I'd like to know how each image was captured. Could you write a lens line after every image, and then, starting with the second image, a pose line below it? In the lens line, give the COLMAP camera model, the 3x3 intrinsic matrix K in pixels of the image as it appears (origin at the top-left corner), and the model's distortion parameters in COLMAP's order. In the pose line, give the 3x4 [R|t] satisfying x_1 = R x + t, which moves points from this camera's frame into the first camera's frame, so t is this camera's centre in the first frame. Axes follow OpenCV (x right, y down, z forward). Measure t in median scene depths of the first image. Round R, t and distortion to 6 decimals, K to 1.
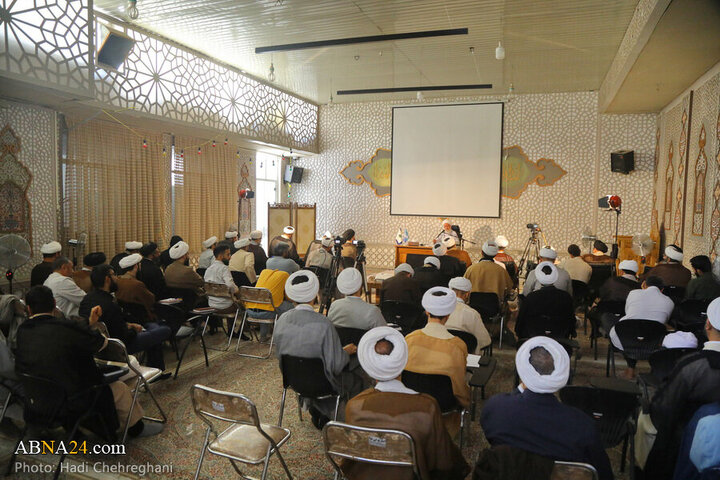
lens RADIAL K [[496.8, 0, 355.4], [0, 496.8, 246.4], [0, 0, 1]] dist [-0.112583, 0.068015]
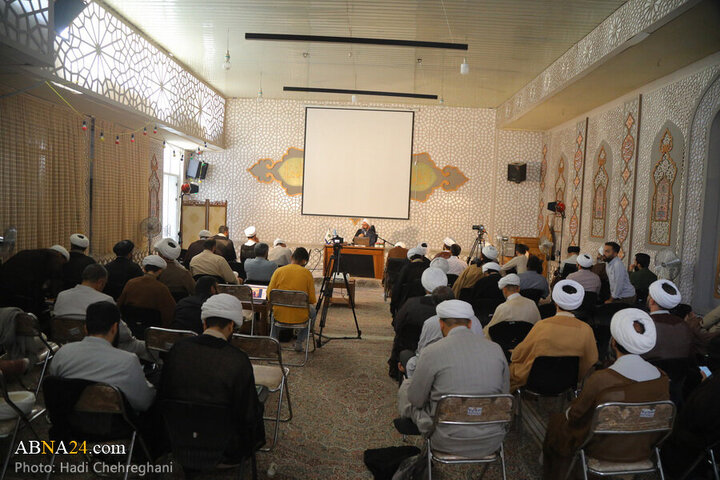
lens RADIAL K [[496.8, 0, 357.7], [0, 496.8, 244.2], [0, 0, 1]] dist [-0.112583, 0.068015]
pose [[0.940529, 0.001173, 0.339711, -0.215132], [0.000635, 0.999986, -0.005212, 0.001136], [-0.339713, 0.005118, 0.940515, 0.036230]]
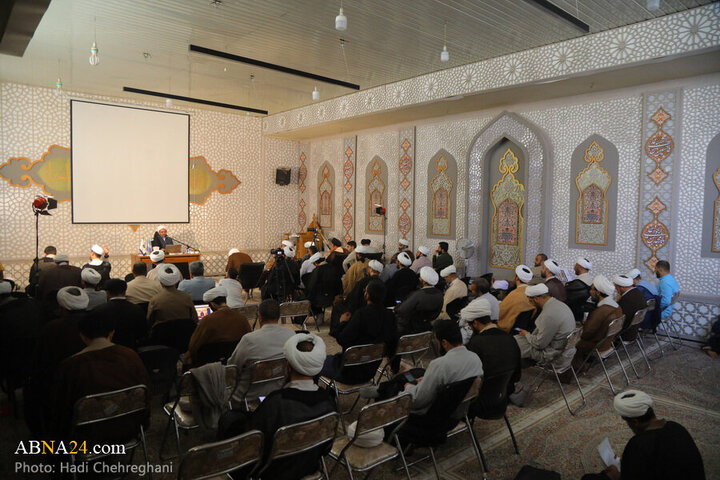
lens RADIAL K [[496.8, 0, 358.0], [0, 496.8, 242.8], [0, 0, 1]] dist [-0.112583, 0.068015]
pose [[0.466985, -0.066855, 0.881734, -0.583438], [0.067064, 0.996944, 0.040072, -0.040582], [-0.881718, 0.040420, 0.470042, 0.222341]]
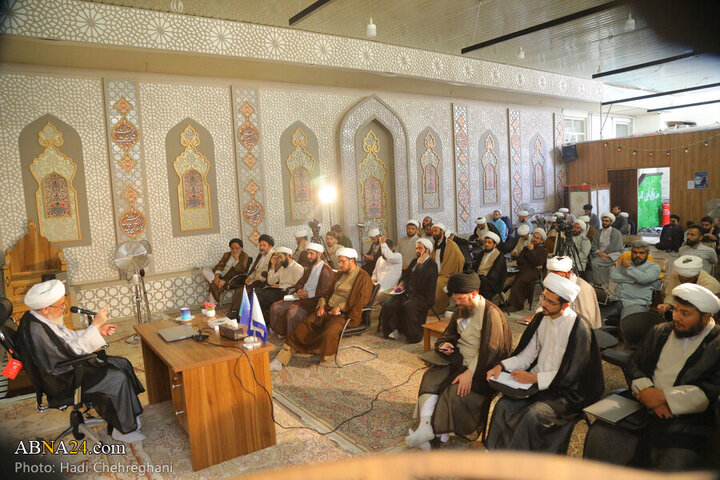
lens RADIAL K [[496.8, 0, 367.5], [0, 496.8, 240.3], [0, 0, 1]] dist [-0.112583, 0.068015]
pose [[-0.840183, -0.026203, 0.541670, -0.152292], [0.087895, 0.979046, 0.183695, -0.129054], [-0.535133, 0.201948, -0.820274, 1.316069]]
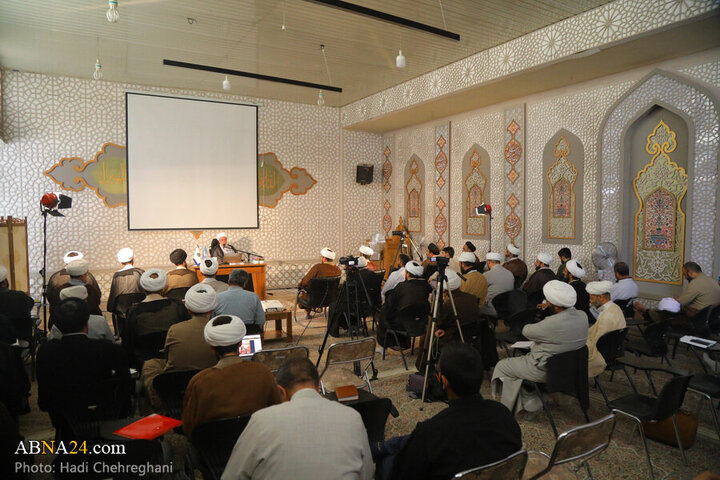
lens RADIAL K [[496.8, 0, 357.7], [0, 496.8, 249.1], [0, 0, 1]] dist [-0.112583, 0.068015]
pose [[0.614405, -0.066465, 0.786186, -0.410641], [0.078639, 0.996642, 0.022801, -0.030795], [-0.785062, 0.047816, 0.617569, 0.332948]]
